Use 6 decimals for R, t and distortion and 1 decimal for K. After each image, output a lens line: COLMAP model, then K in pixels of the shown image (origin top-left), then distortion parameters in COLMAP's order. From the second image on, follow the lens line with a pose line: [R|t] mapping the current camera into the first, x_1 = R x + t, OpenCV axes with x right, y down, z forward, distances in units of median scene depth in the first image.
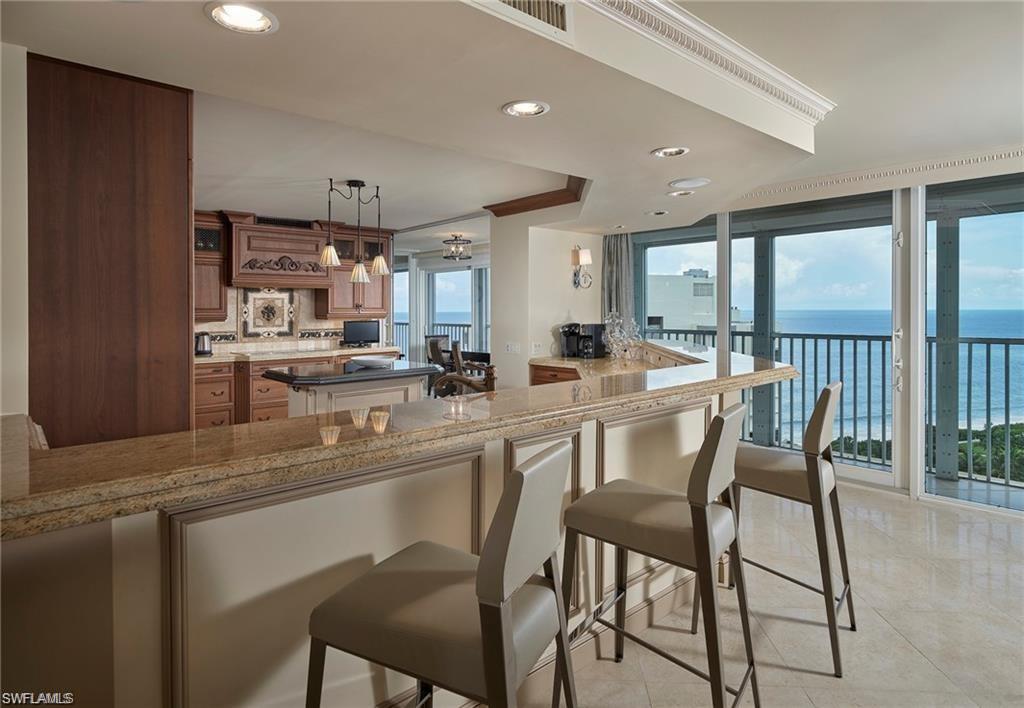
lens RADIAL K [[554.1, 0, 508.4], [0, 554.1, 320.1], [0, 0, 1]] dist [0.002585, 0.000047]
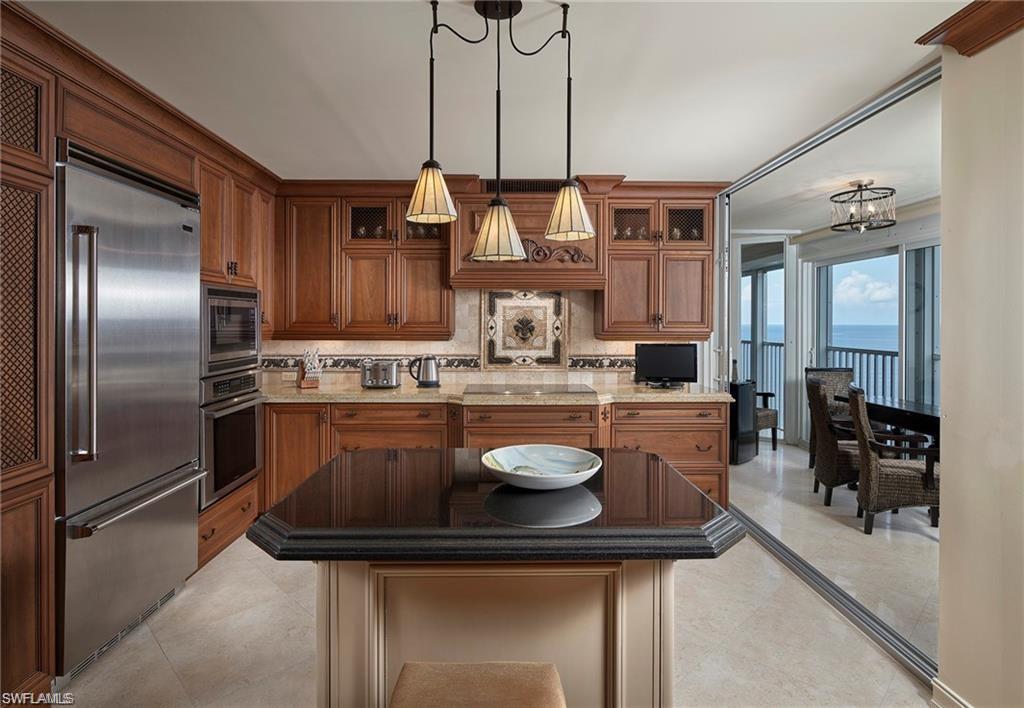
lens RADIAL K [[554.1, 0, 508.4], [0, 554.1, 320.1], [0, 0, 1]] dist [0.002585, 0.000047]
pose [[0.765567, 0.005474, -0.643333, -0.013324], [-0.018944, 0.999722, -0.014037, -0.013191], [0.643078, 0.022933, 0.765458, 0.459041]]
